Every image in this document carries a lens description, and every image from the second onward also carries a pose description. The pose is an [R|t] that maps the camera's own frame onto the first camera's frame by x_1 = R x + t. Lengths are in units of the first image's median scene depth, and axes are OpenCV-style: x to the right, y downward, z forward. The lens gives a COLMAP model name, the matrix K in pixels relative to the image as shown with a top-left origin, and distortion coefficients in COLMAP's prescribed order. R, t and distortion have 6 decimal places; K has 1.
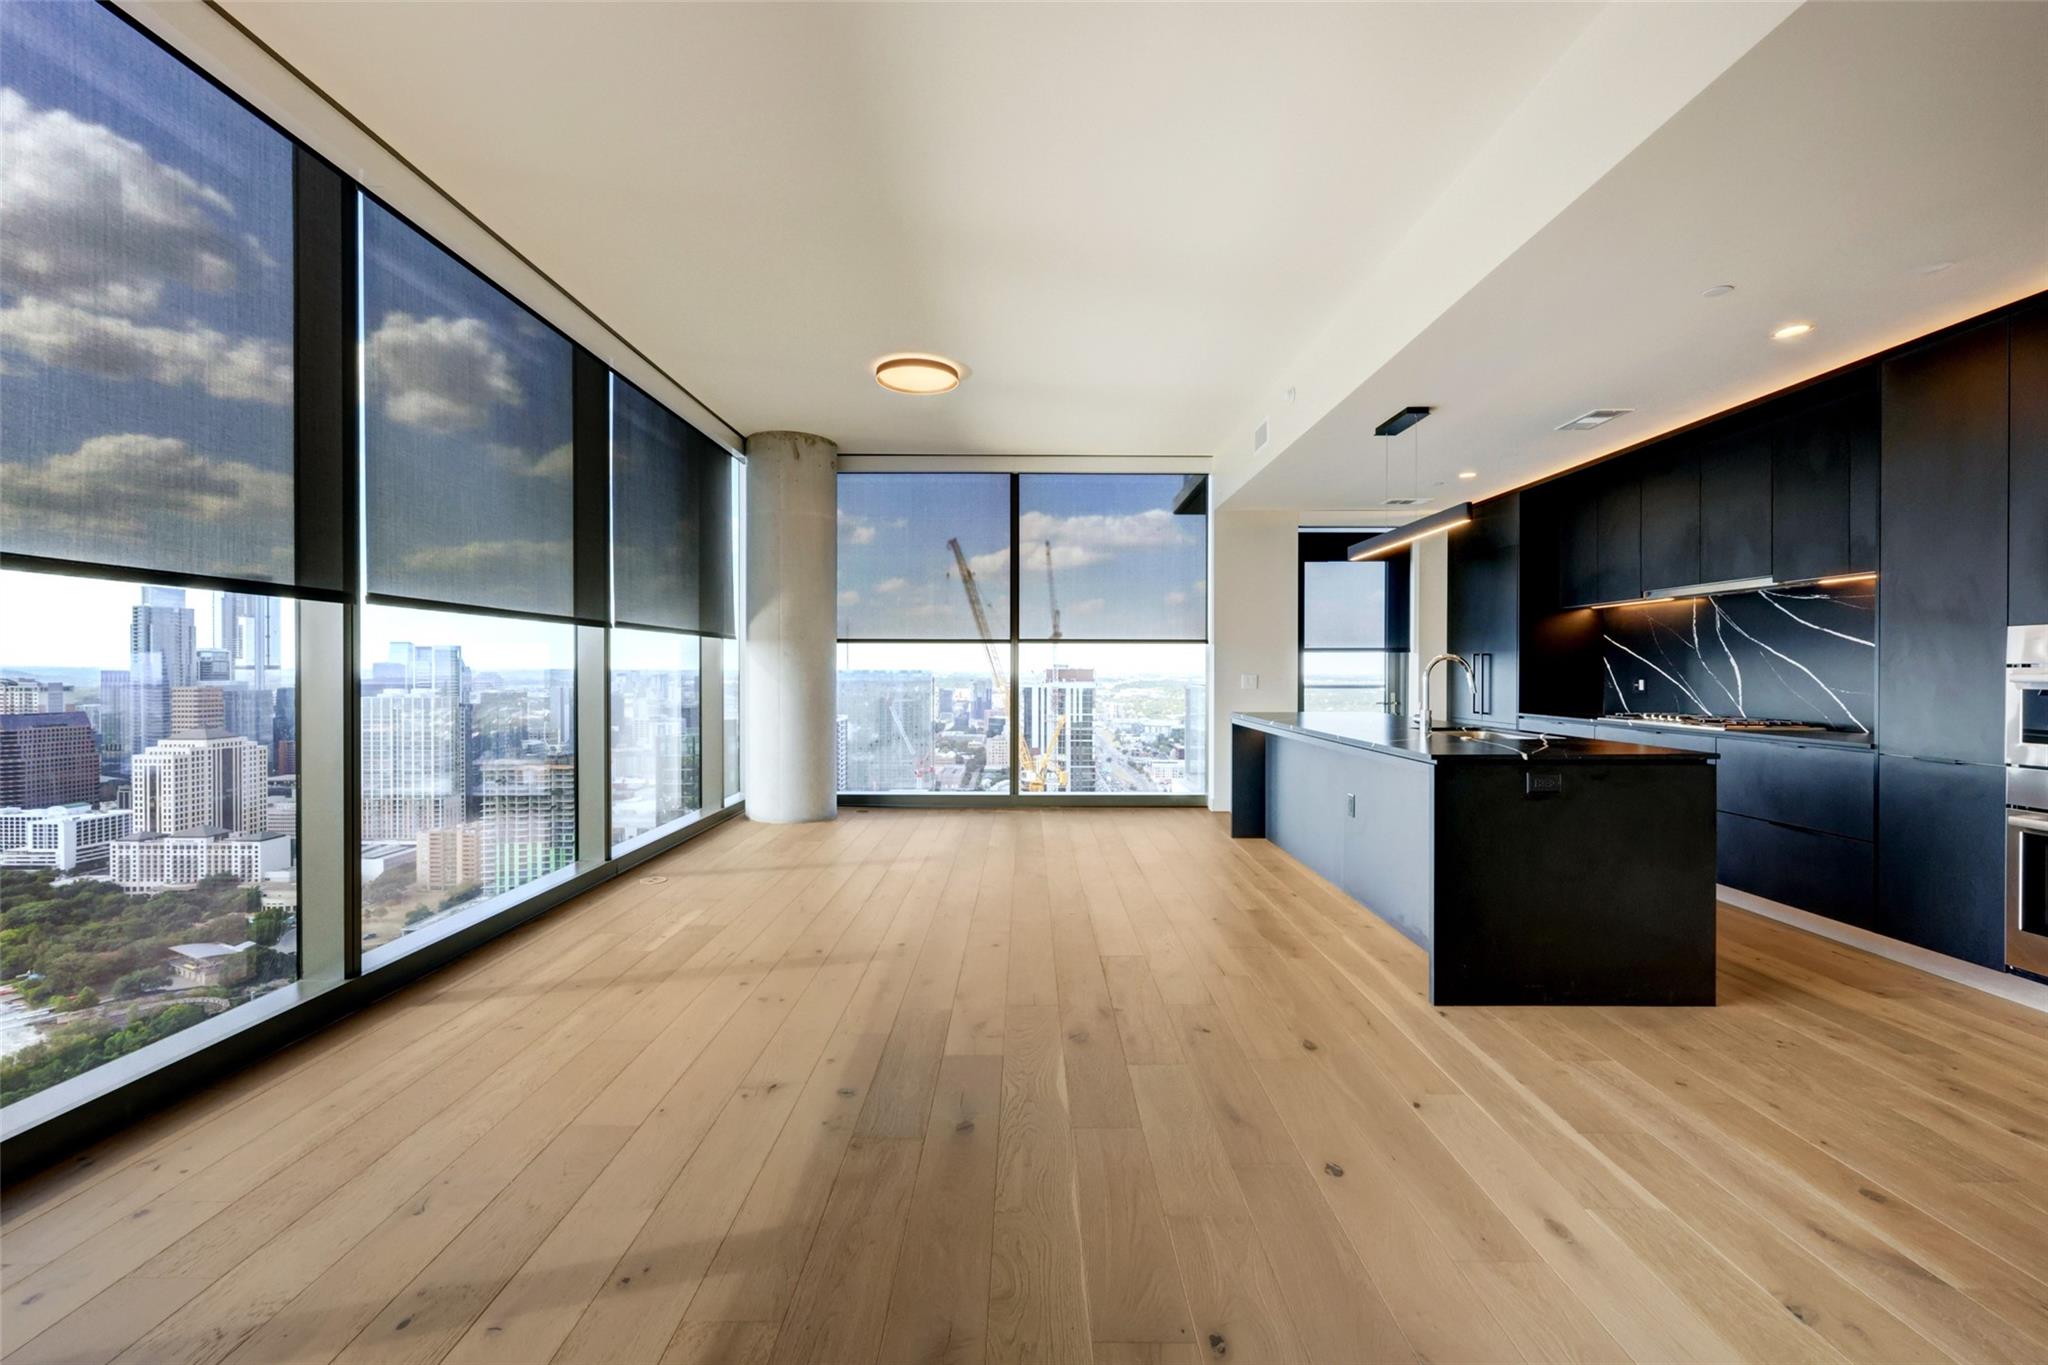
lens RADIAL K [[835.0, 0, 1024.0], [0, 835.0, 682.5], [0, 0, 1]] dist [0.001423, 0.000206]
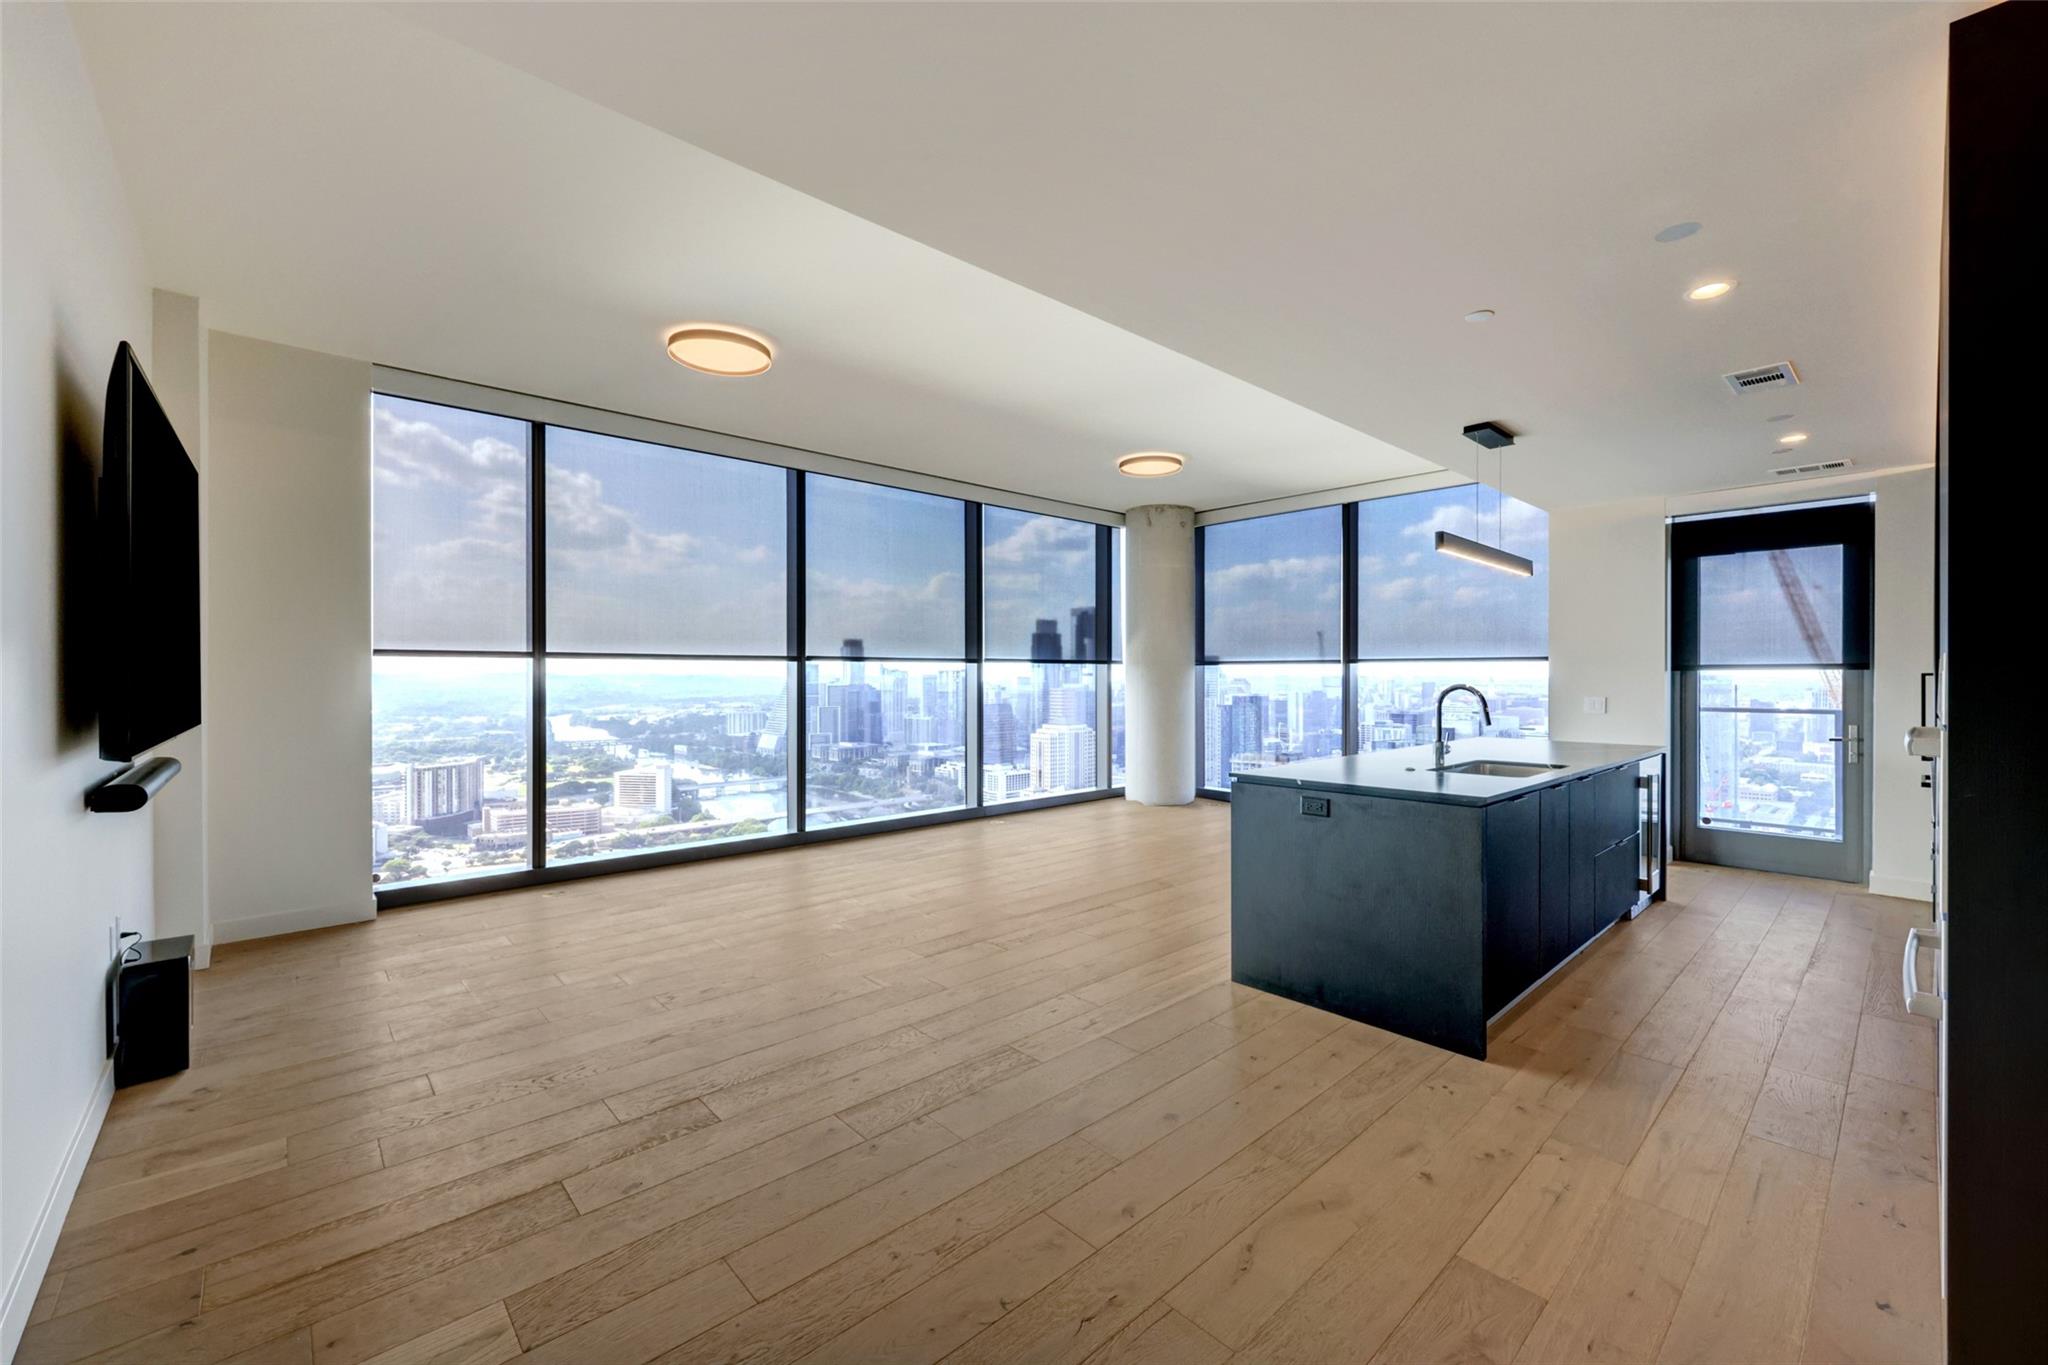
lens RADIAL K [[835.0, 0, 1024.0], [0, 835.0, 682.5], [0, 0, 1]] dist [0.001423, 0.000206]
pose [[0.668463, 0.004246, -0.743733, 0.500544], [-0.008808, 0.999959, -0.002207, -0.016477], [0.743693, 0.008026, 0.668473, -0.011737]]
